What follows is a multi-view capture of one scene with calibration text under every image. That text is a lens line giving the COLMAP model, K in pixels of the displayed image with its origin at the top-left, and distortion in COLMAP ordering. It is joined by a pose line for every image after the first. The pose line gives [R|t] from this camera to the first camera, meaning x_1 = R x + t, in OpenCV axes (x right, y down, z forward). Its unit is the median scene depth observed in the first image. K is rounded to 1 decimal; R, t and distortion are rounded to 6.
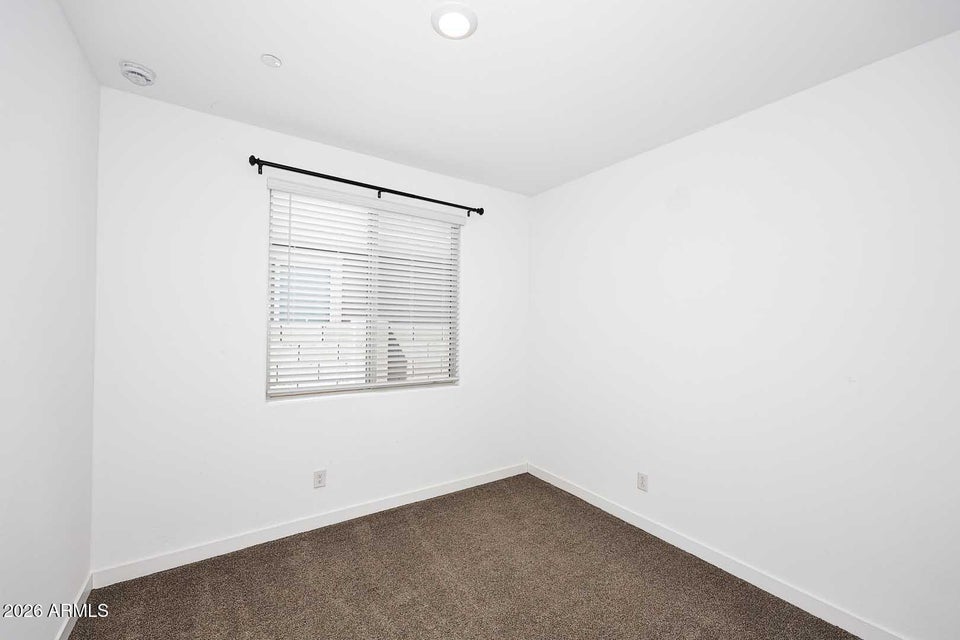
lens RADIAL K [[379.3, 0, 483.2], [0, 379.3, 313.2], [0, 0, 1]] dist [-0.005524, -0.000145]
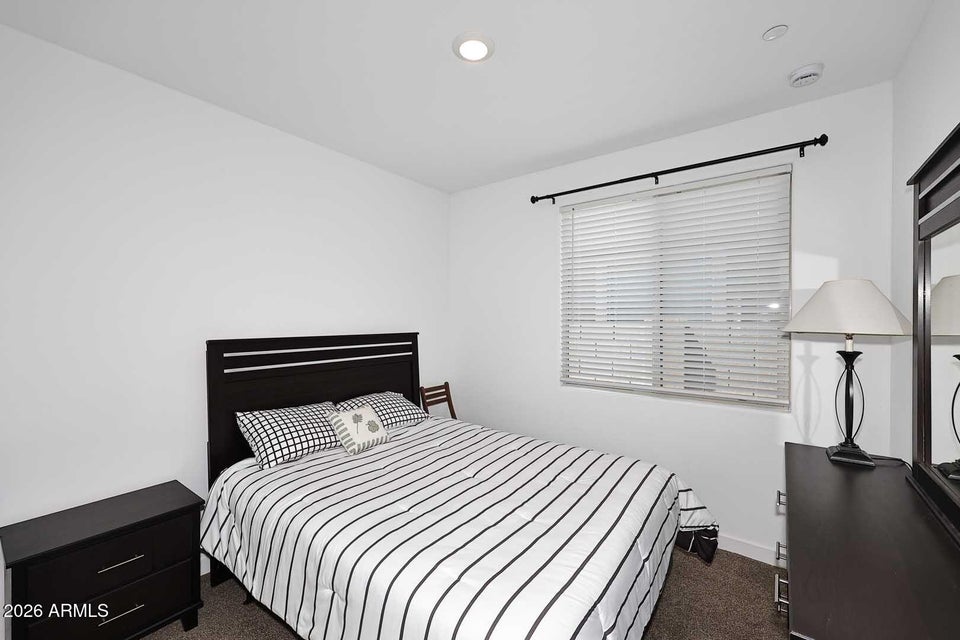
lens RADIAL K [[379.3, 0, 485.9], [0, 379.3, 321.4], [0, 0, 1]] dist [-0.005524, -0.000145]
pose [[0.332574, -0.015917, -0.942943, 0.444035], [0.031096, 0.999499, -0.005904, 0.016895], [0.942565, -0.027358, 0.332902, 0.304643]]
